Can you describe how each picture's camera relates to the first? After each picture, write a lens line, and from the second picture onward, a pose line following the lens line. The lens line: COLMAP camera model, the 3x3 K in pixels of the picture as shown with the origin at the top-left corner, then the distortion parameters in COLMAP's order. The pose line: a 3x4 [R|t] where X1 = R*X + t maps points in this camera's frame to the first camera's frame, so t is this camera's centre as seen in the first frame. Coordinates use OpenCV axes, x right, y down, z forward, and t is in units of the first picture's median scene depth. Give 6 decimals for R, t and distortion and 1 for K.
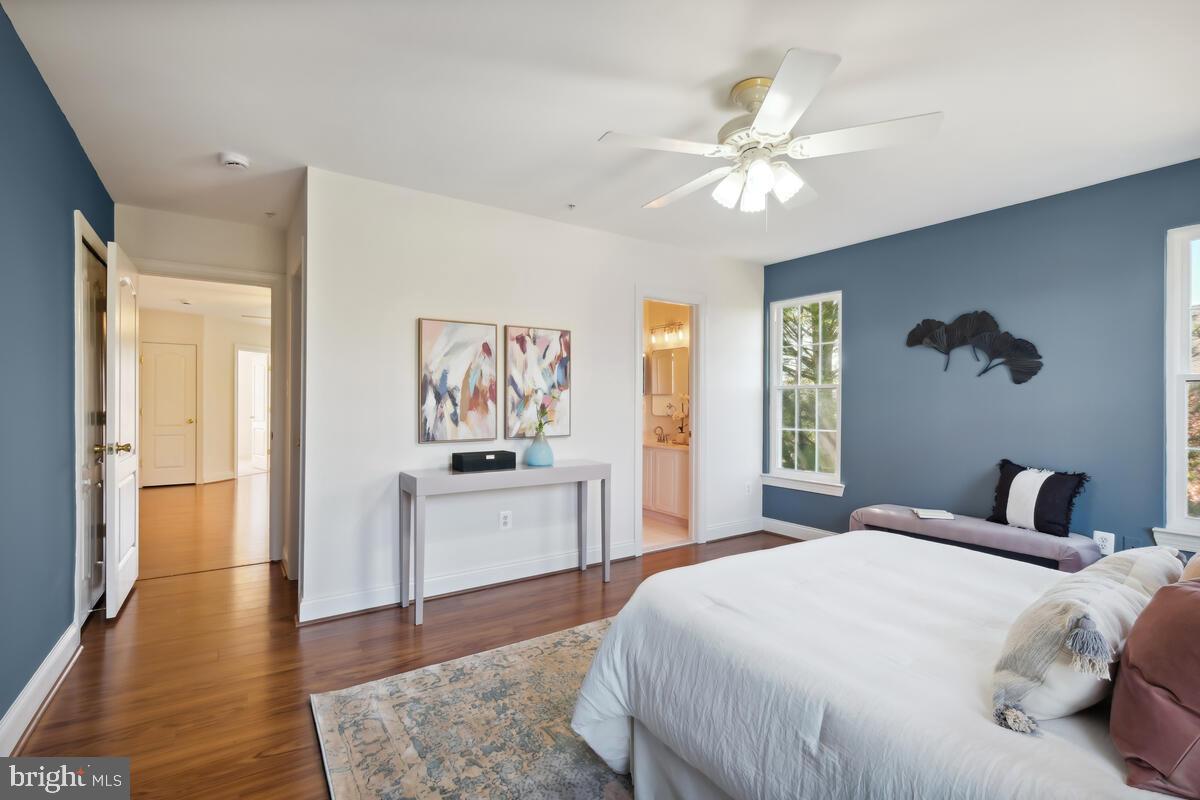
lens RADIAL K [[534.8, 0, 594.4], [0, 534.8, 400.3], [0, 0, 1]] dist [0.003071, -0.000486]
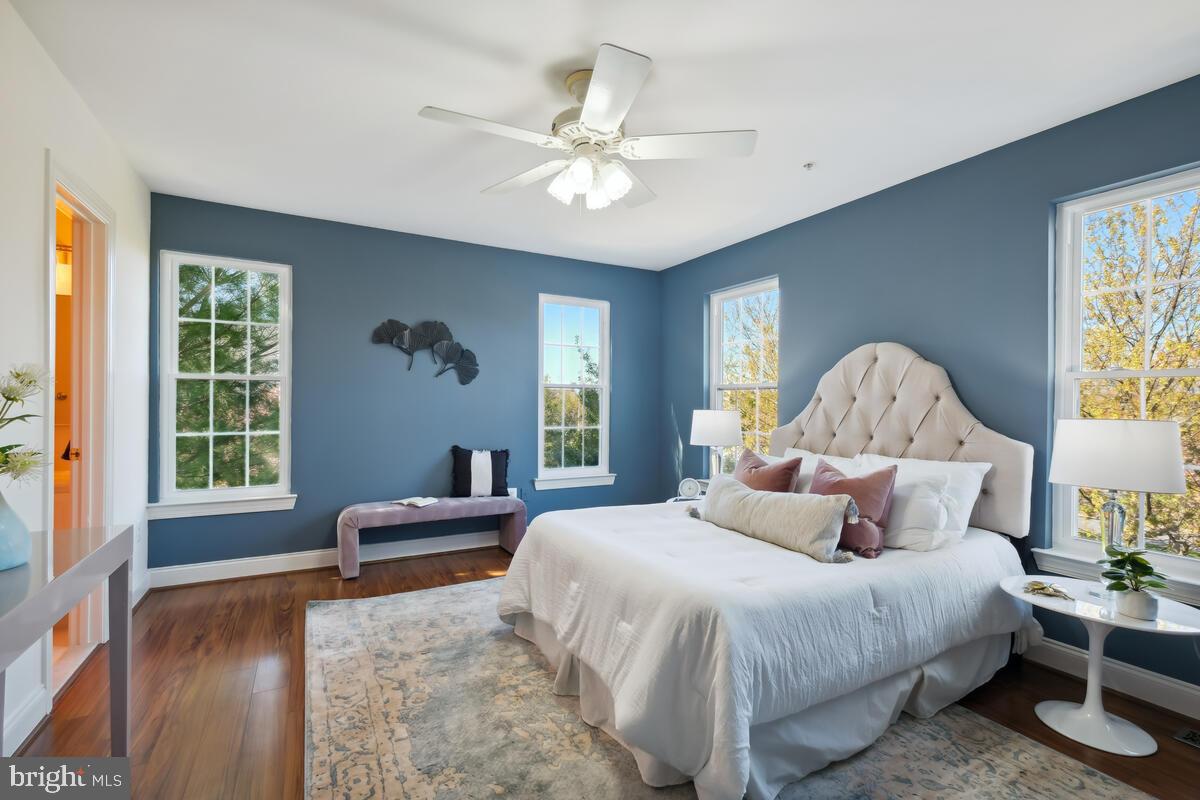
lens RADIAL K [[534.8, 0, 595.7], [0, 534.8, 403.8], [0, 0, 1]] dist [0.003071, -0.000486]
pose [[0.091047, -0.007294, 0.995820, -0.397566], [-0.013290, 0.999875, 0.008539, -0.000796], [-0.995758, -0.014012, 0.090939, 0.519222]]
